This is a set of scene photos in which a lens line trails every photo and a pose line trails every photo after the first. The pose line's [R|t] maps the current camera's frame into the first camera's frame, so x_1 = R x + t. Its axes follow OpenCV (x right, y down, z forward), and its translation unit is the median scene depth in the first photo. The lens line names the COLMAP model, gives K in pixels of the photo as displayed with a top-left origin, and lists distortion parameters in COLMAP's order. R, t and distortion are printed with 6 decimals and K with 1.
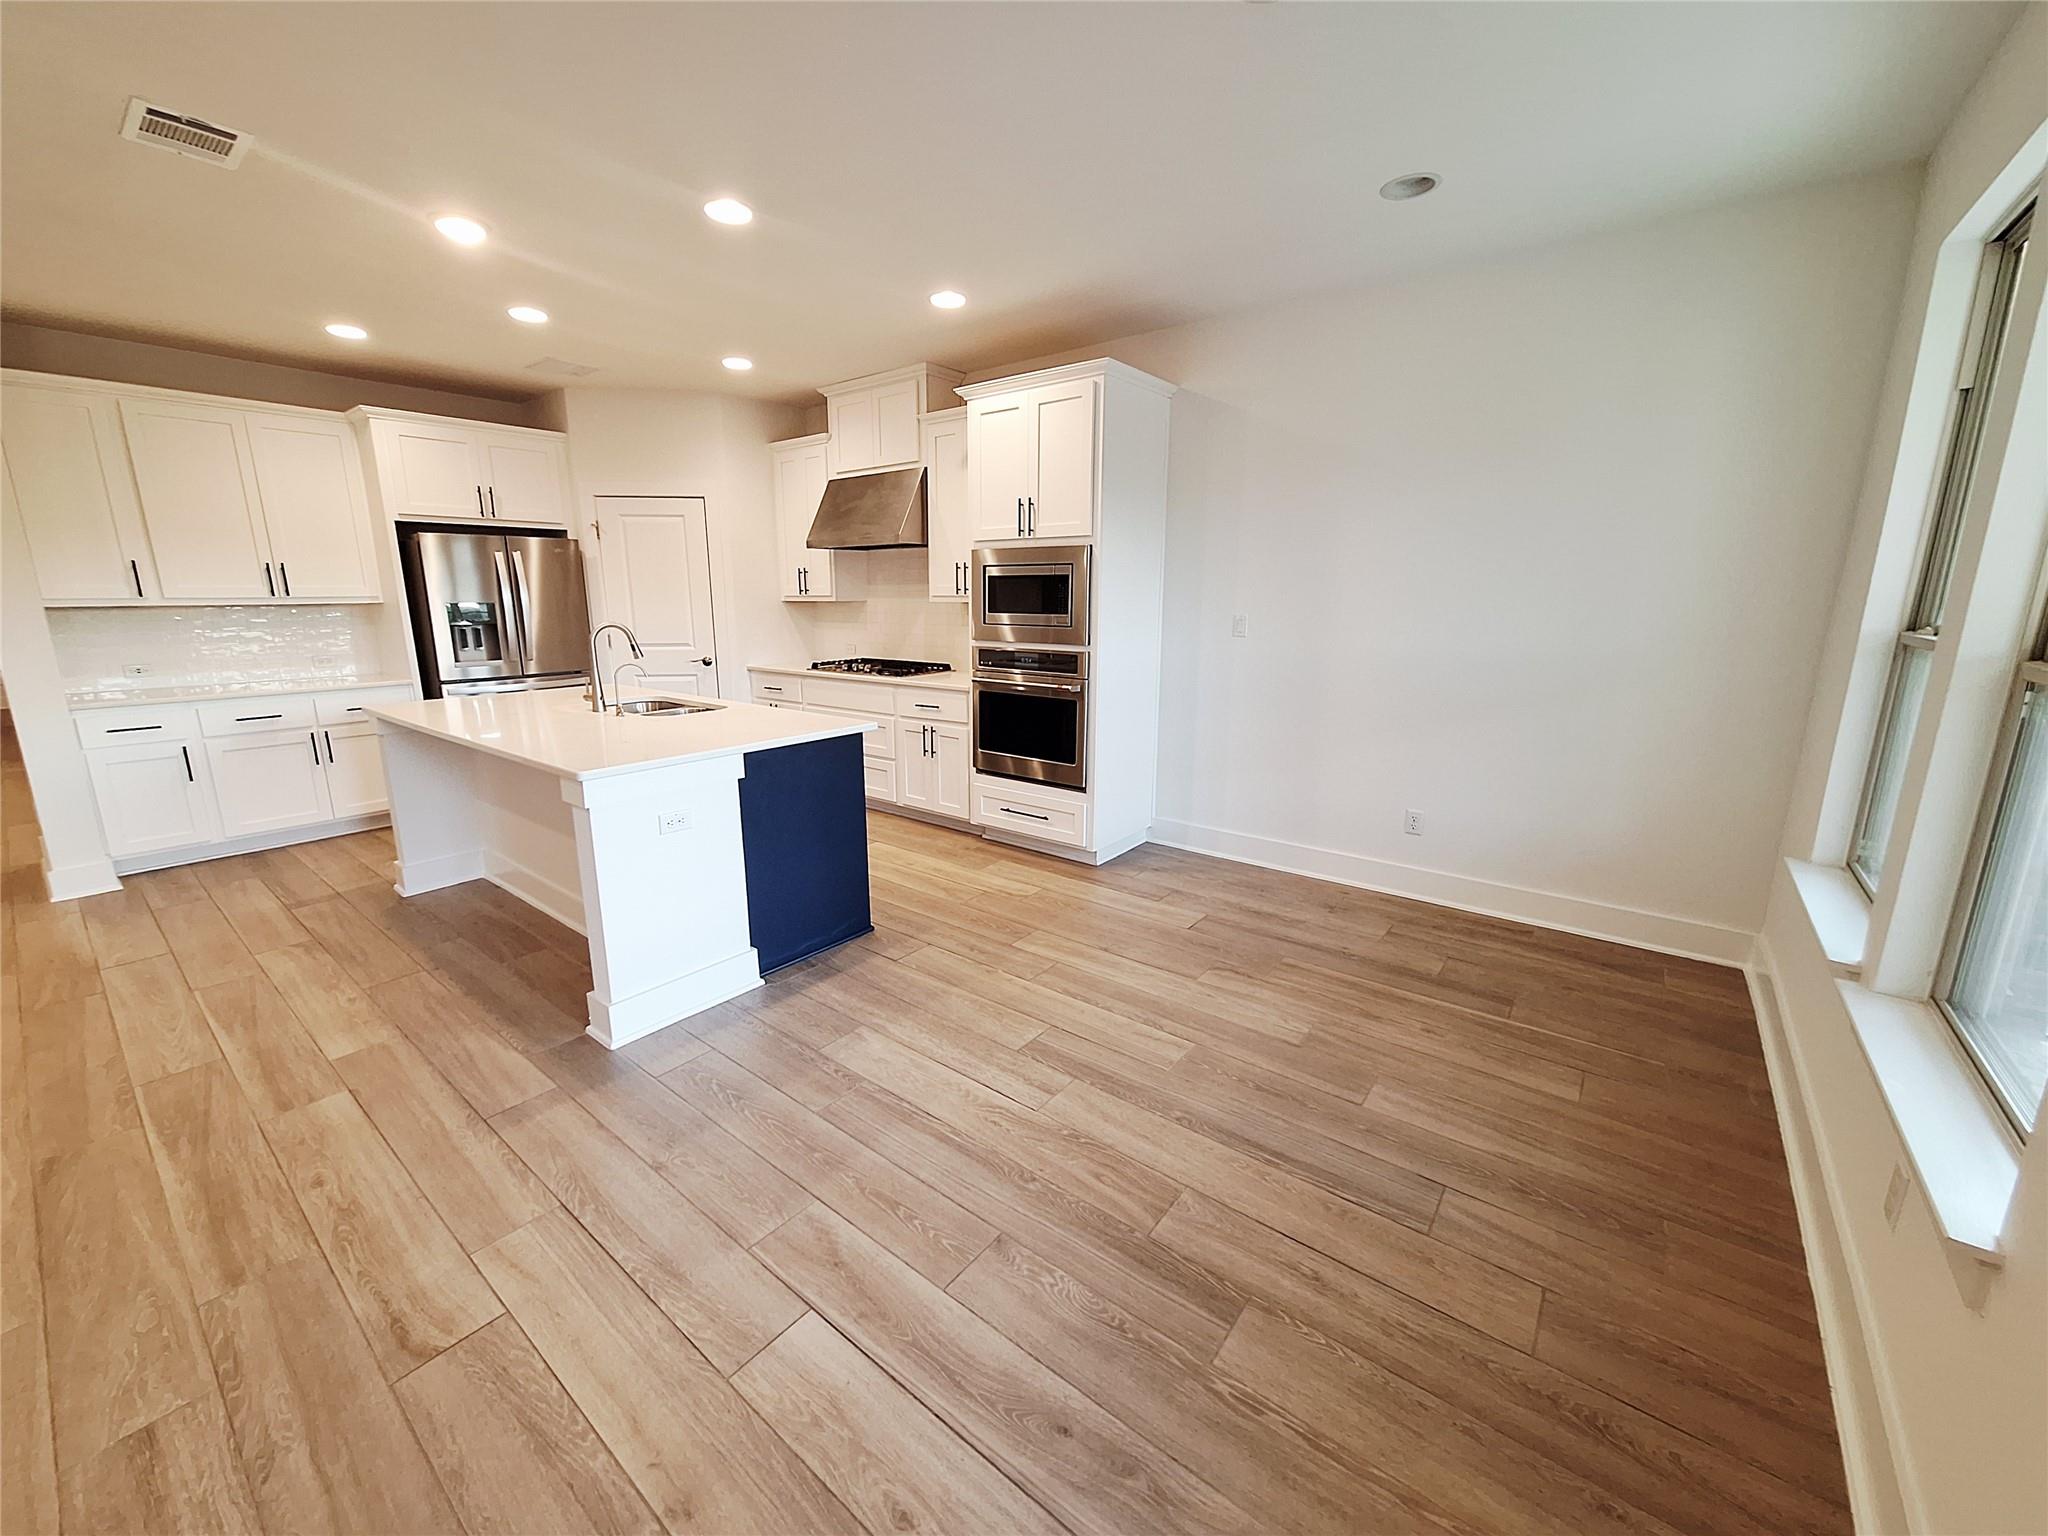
lens RADIAL K [[801.7, 0, 995.9], [0, 801.7, 767.9], [0, 0, 1]] dist [-0.004049, 0.000735]
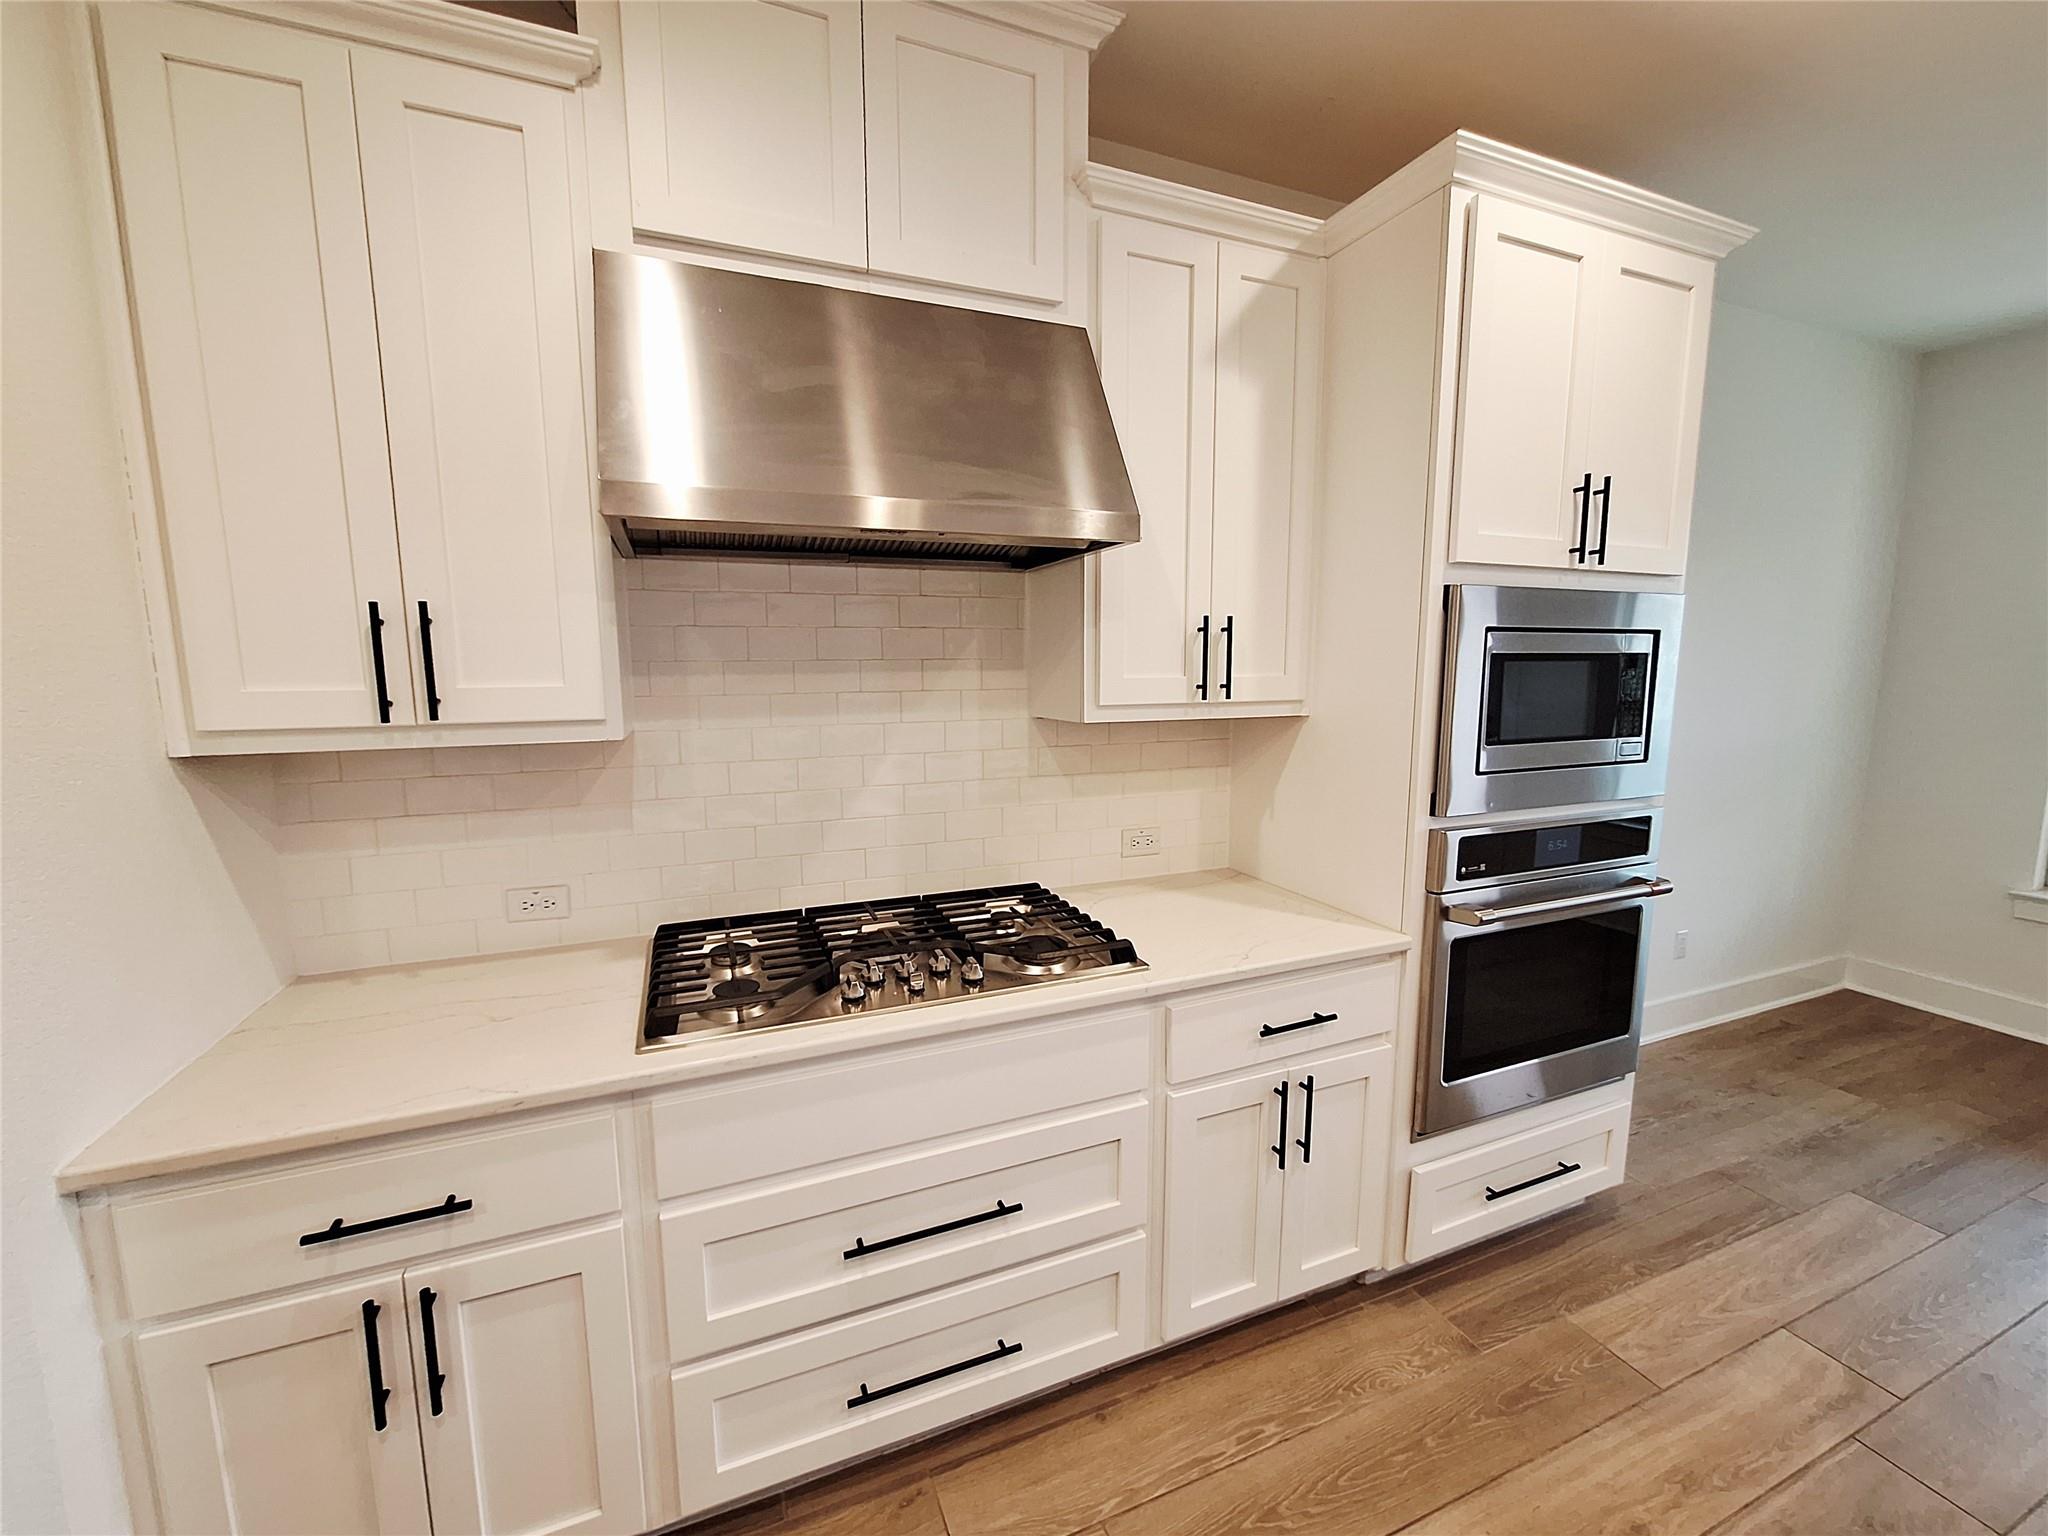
lens RADIAL K [[801.7, 0, 1011.6], [0, 801.7, 772.4], [0, 0, 1]] dist [-0.004049, 0.000735]
pose [[0.487699, -0.117043, 0.865131, -0.513686], [0.193770, 0.980767, 0.023454, -0.257452], [-0.851236, 0.156198, 0.500998, 1.100375]]
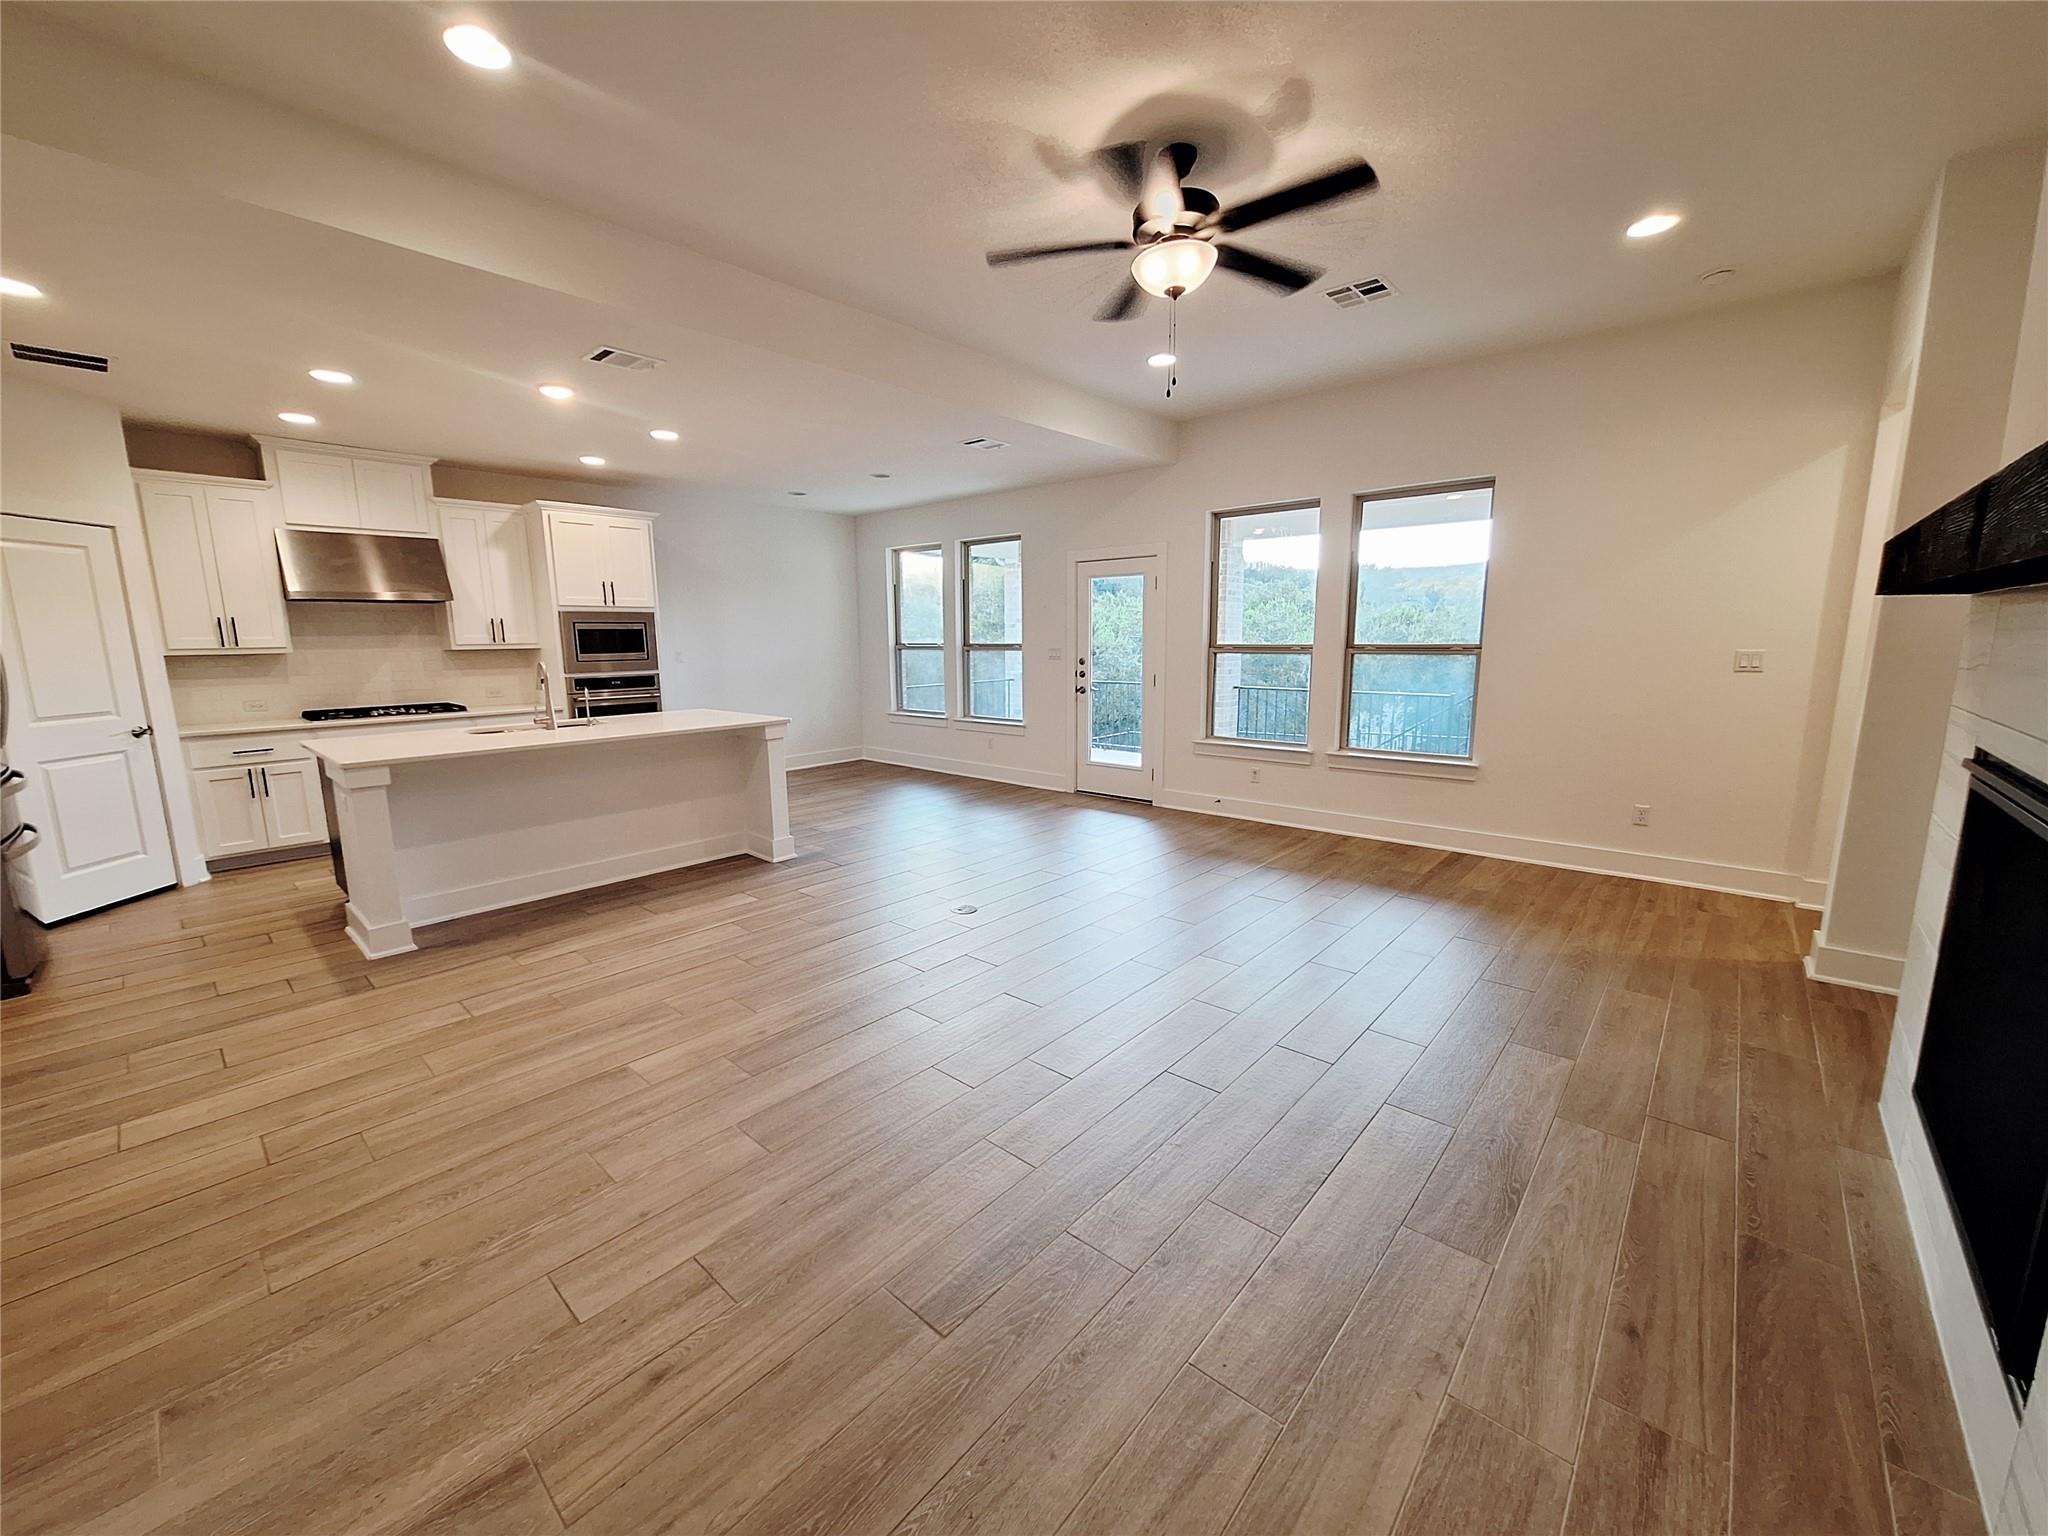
lens RADIAL K [[801.7, 0, 1006.2], [0, 801.7, 767.1], [0, 0, 1]] dist [-0.004049, 0.000735]
pose [[0.051948, -0.160347, 0.985693, -1.600419], [0.227005, 0.963083, 0.144706, -0.029710], [-0.972507, 0.216240, 0.086430, 0.166389]]
